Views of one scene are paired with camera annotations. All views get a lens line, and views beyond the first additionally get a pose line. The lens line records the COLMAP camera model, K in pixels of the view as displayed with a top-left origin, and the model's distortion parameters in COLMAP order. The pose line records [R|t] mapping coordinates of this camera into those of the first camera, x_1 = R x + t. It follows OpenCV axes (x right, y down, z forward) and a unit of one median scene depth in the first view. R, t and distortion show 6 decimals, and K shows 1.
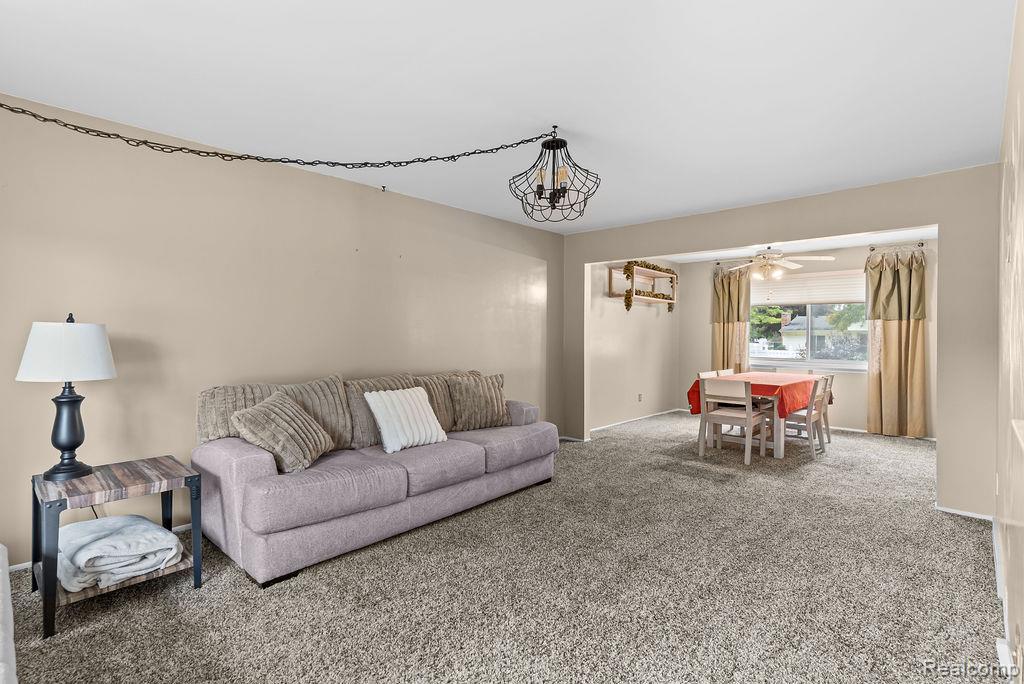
lens RADIAL K [[493.7, 0, 512.0], [0, 493.7, 342.0], [0, 0, 1]] dist [0.000915, -0.000613]
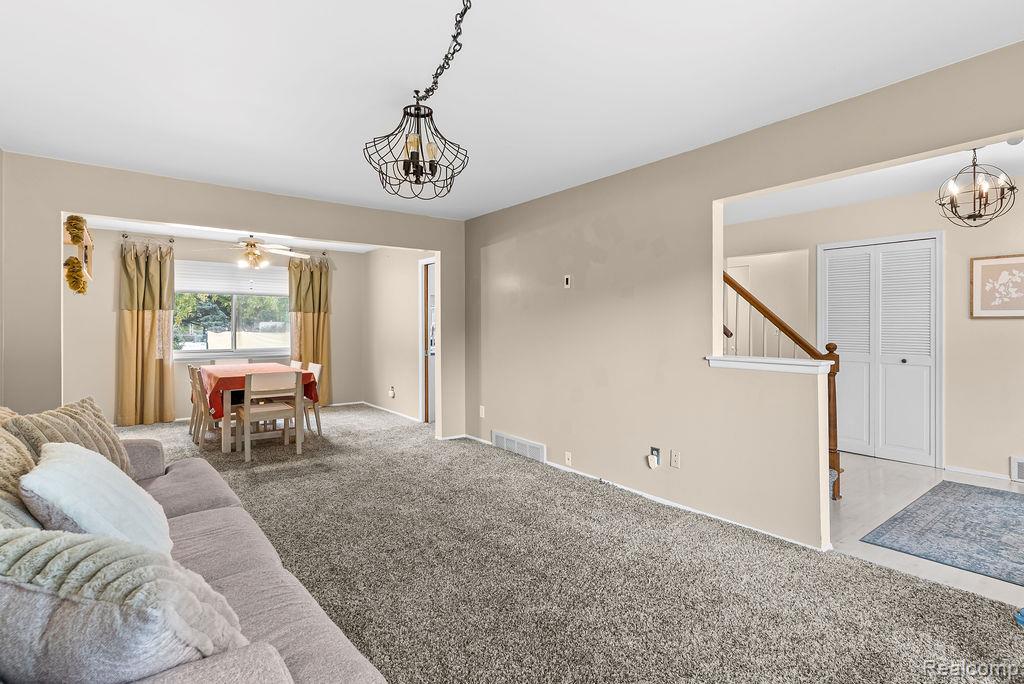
lens RADIAL K [[497.2, 0, 512.8], [0, 497.2, 333.1], [0, 0, 1]] dist [-0.000551, -0.000247]
pose [[0.168161, -0.017840, 0.985598, -0.757864], [0.015679, 0.999758, 0.015422, -0.010744], [-0.985635, 0.012860, 0.168400, 0.678924]]
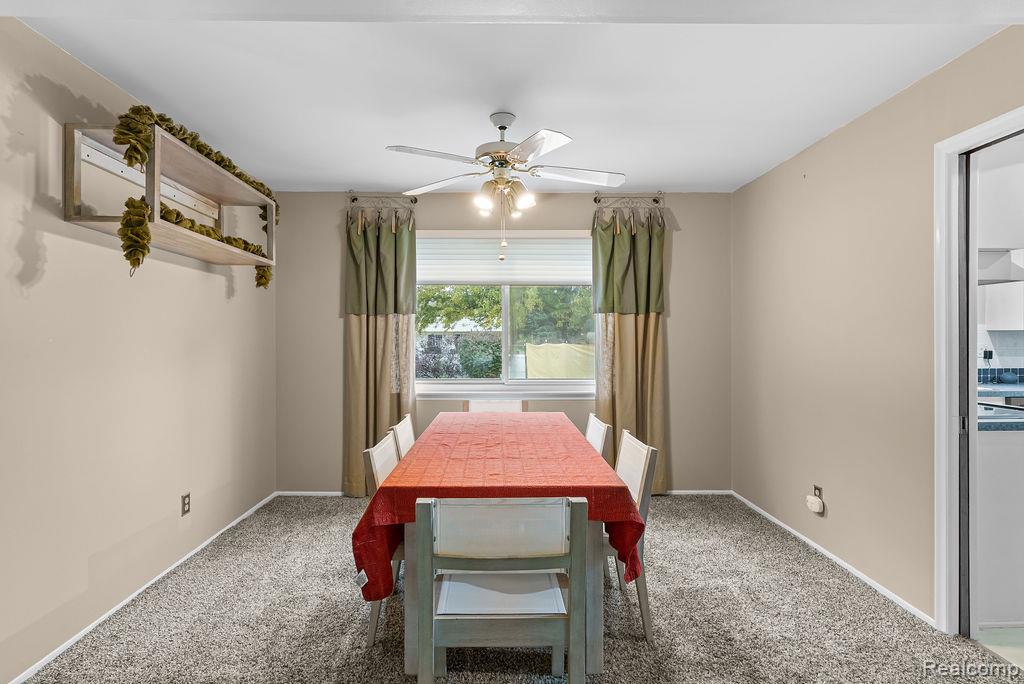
lens RADIAL K [[538.8, 0, 496.2], [0, 538.8, 339.3], [0, 0, 1]] dist [-0.001855, -0.000545]
pose [[0.723739, -0.009570, 0.690007, 0.378841], [0.015751, 0.999872, -0.002653, -0.027419], [-0.689894, 0.012788, 0.723798, 1.367700]]
